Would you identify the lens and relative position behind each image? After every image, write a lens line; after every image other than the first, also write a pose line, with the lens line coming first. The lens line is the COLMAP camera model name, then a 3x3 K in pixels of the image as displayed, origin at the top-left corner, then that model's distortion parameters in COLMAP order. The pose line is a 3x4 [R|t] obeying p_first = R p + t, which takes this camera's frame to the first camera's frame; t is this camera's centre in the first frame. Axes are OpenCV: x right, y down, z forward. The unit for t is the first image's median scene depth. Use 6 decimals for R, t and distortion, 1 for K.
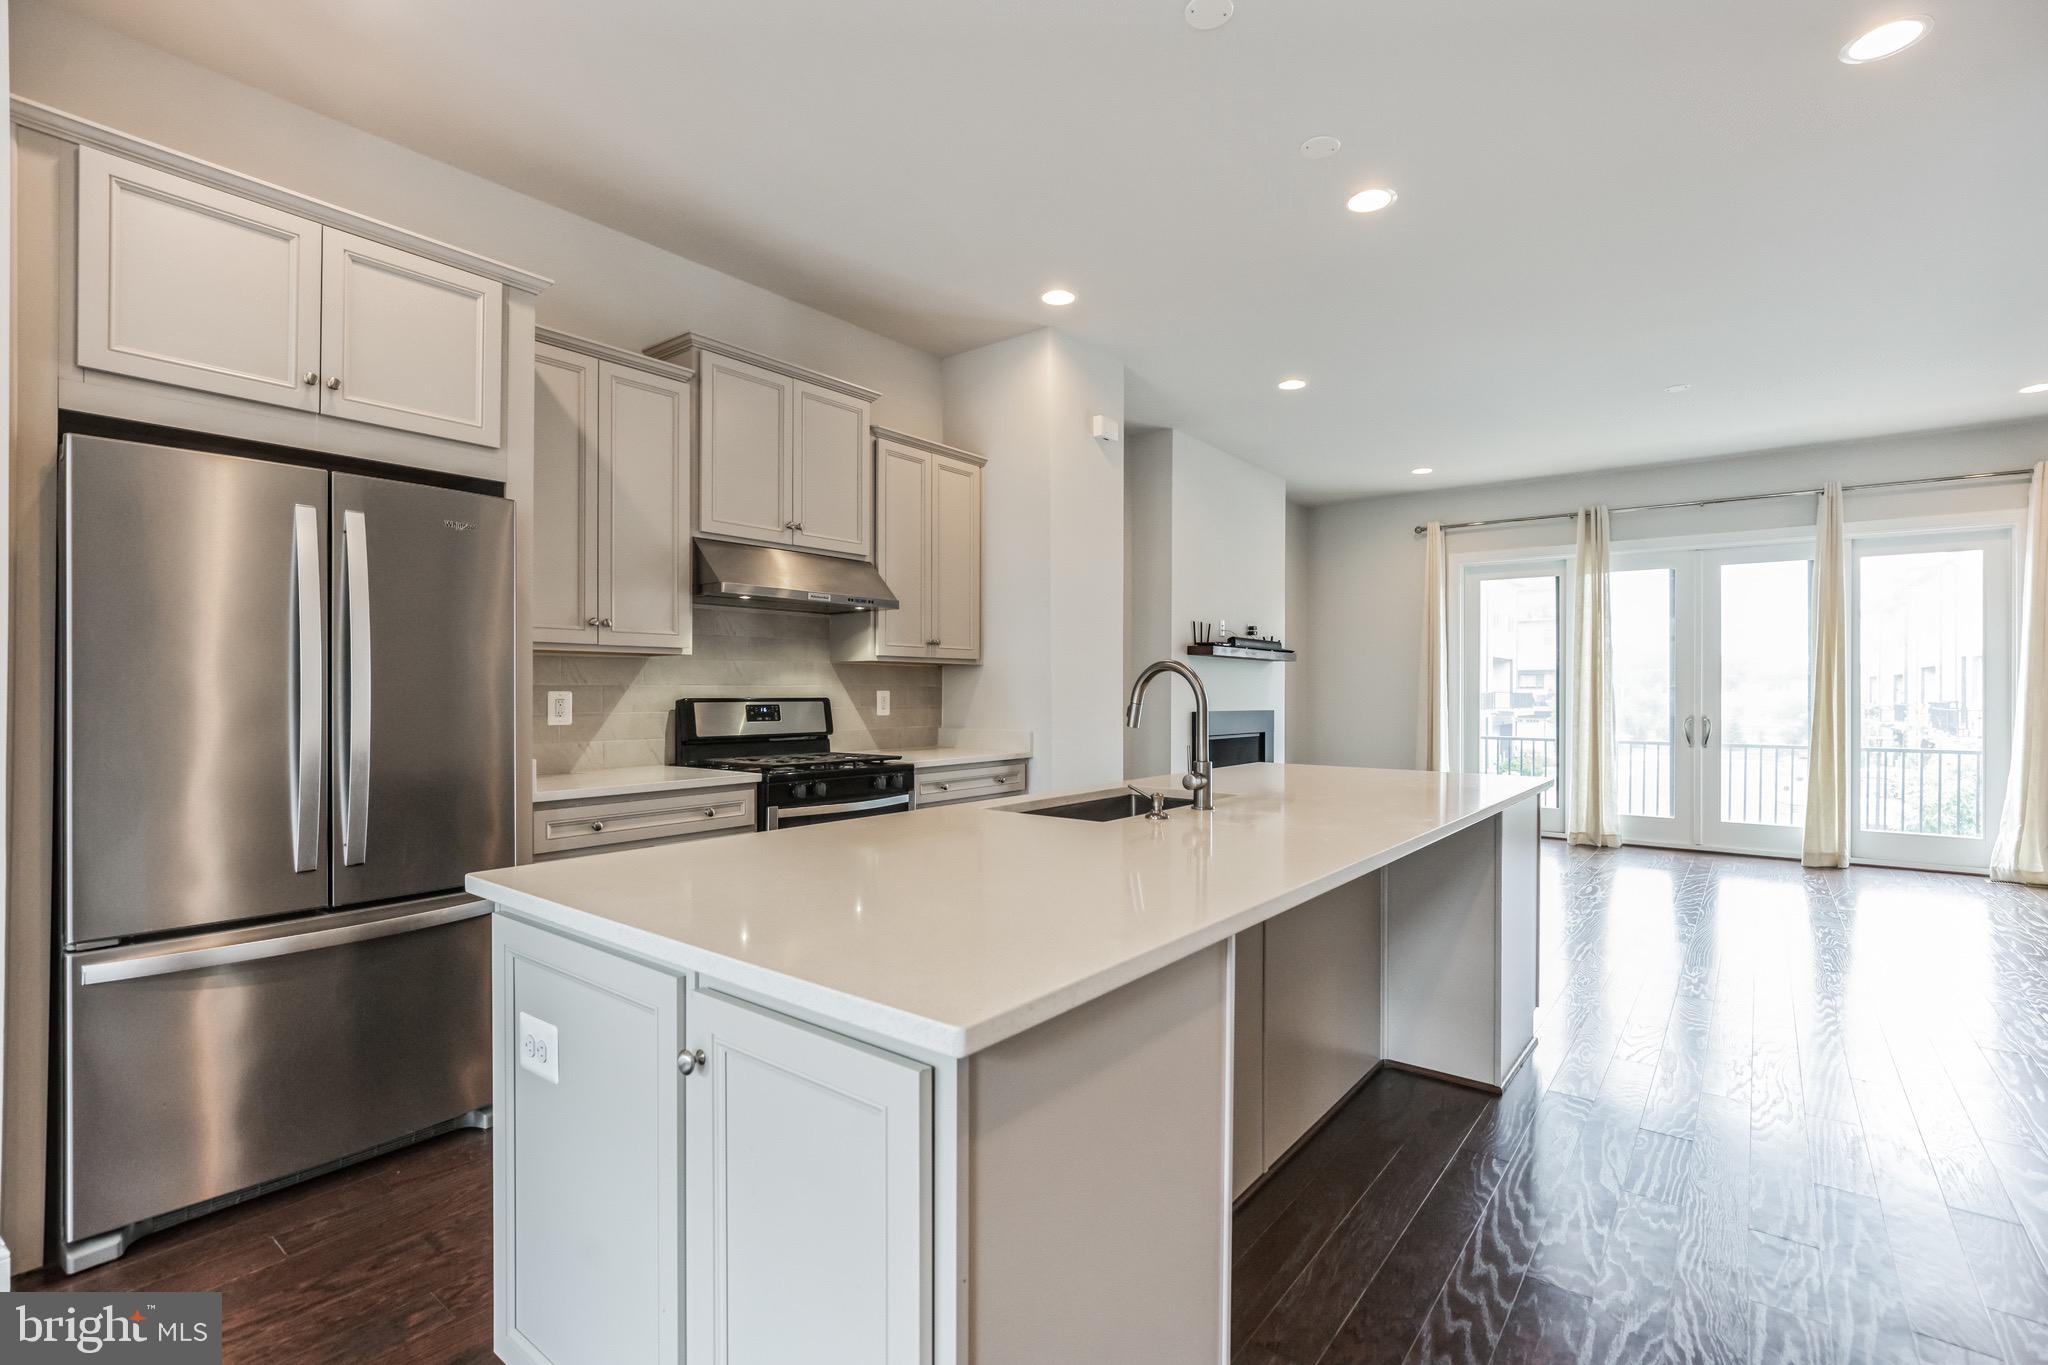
lens RADIAL K [[941.1, 0, 1022.0], [0, 941.1, 710.9], [0, 0, 1]] dist [0.000030, 0.000142]
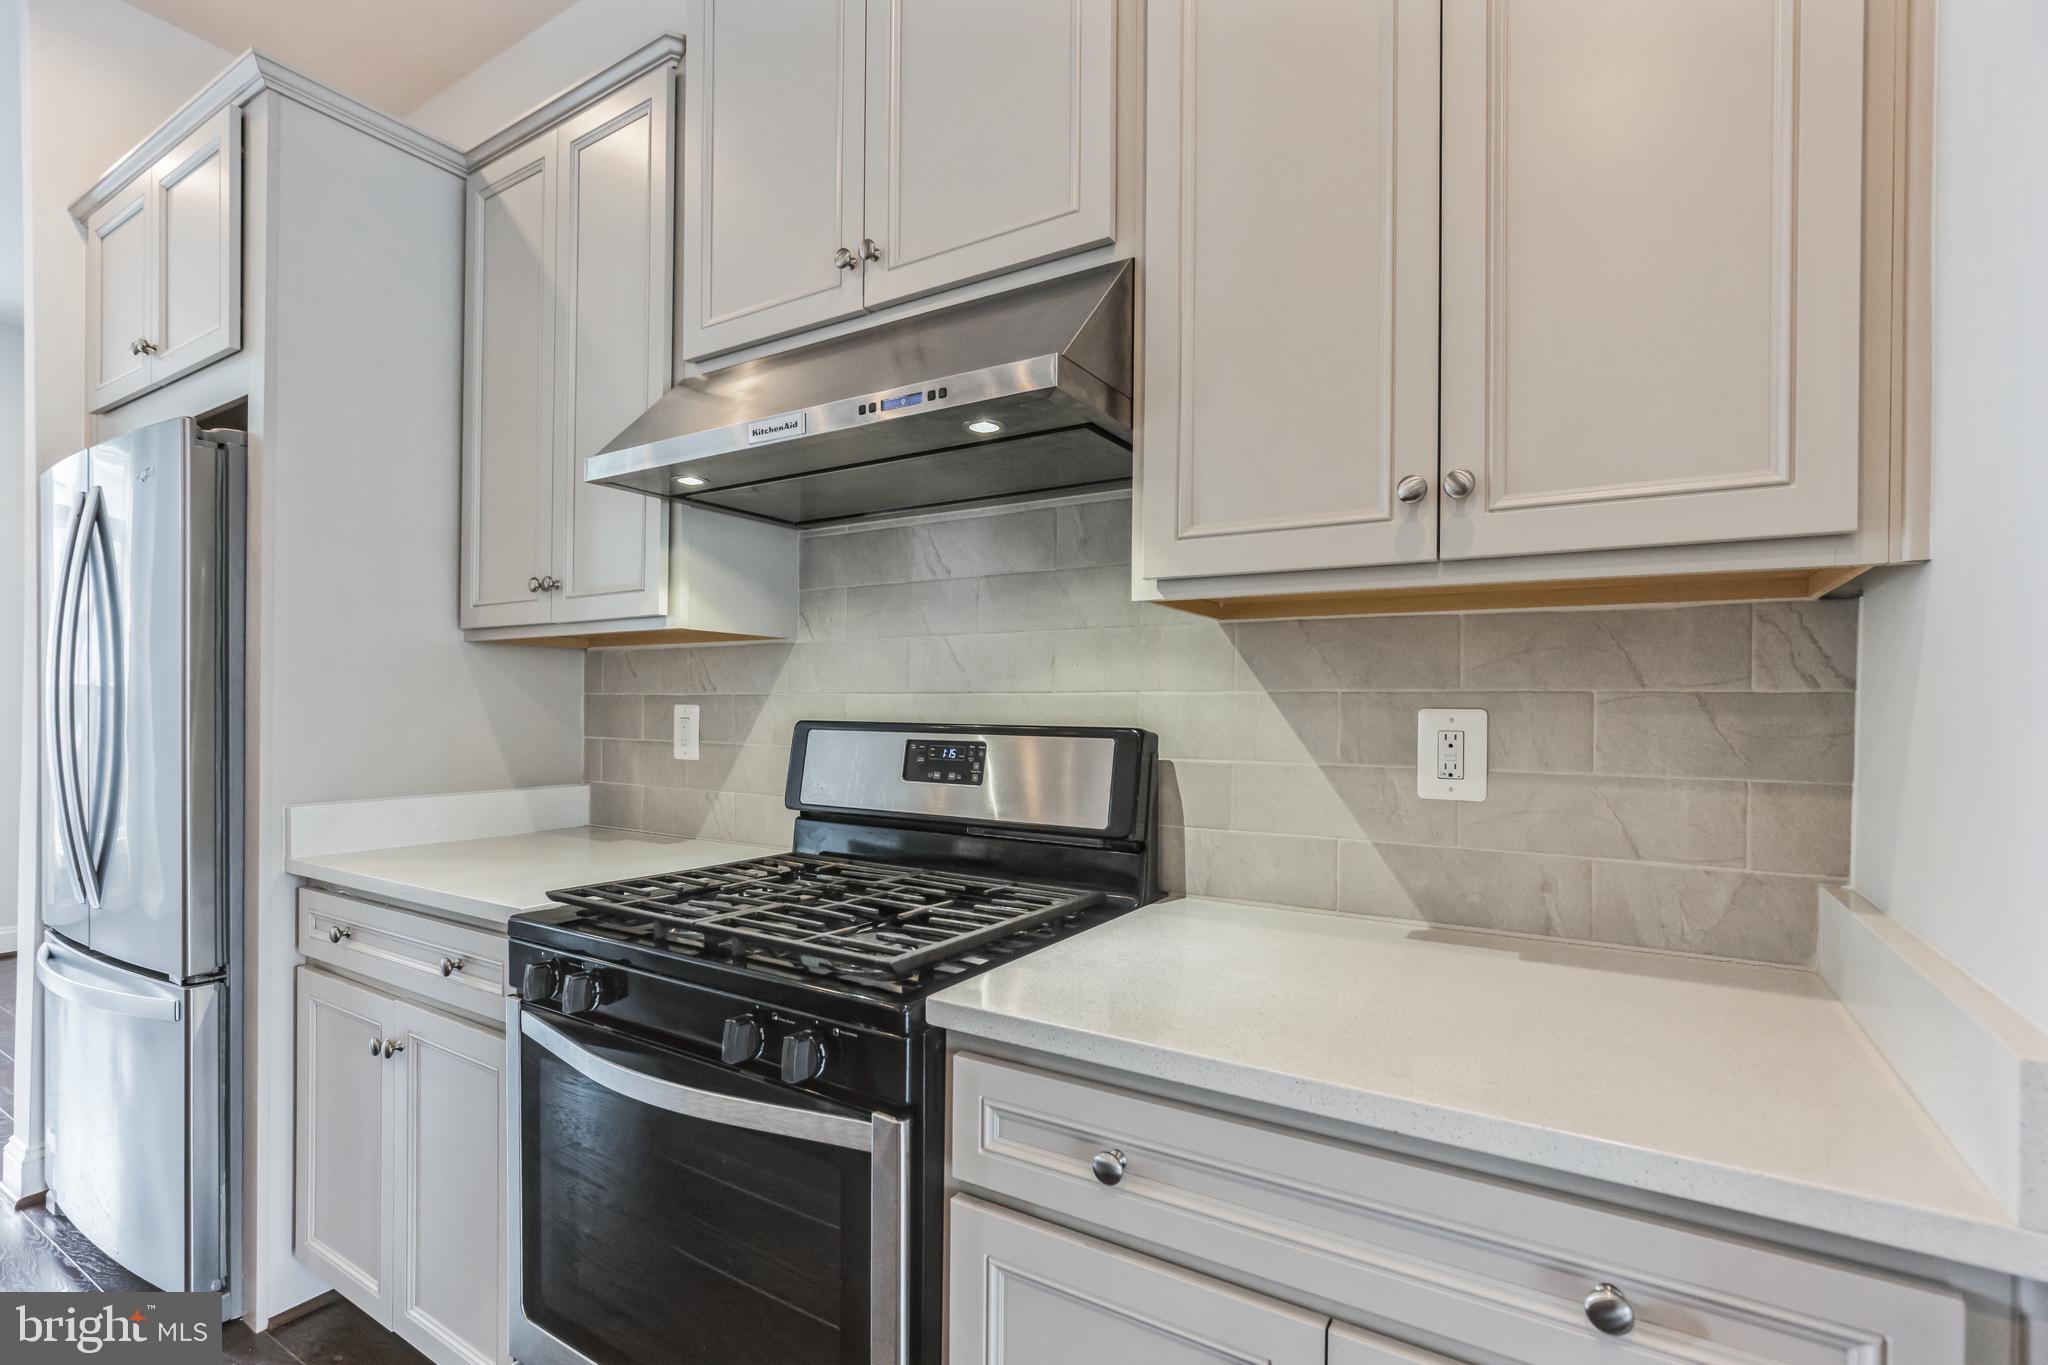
lens RADIAL K [[941.1, 0, 1022.0], [0, 941.1, 710.9], [0, 0, 1]] dist [0.000030, 0.000142]
pose [[0.096739, 0.000411, -0.995310, 0.068776], [-0.032471, 0.999469, -0.002744, -0.010653], [0.994780, 0.032584, 0.096701, 0.562329]]
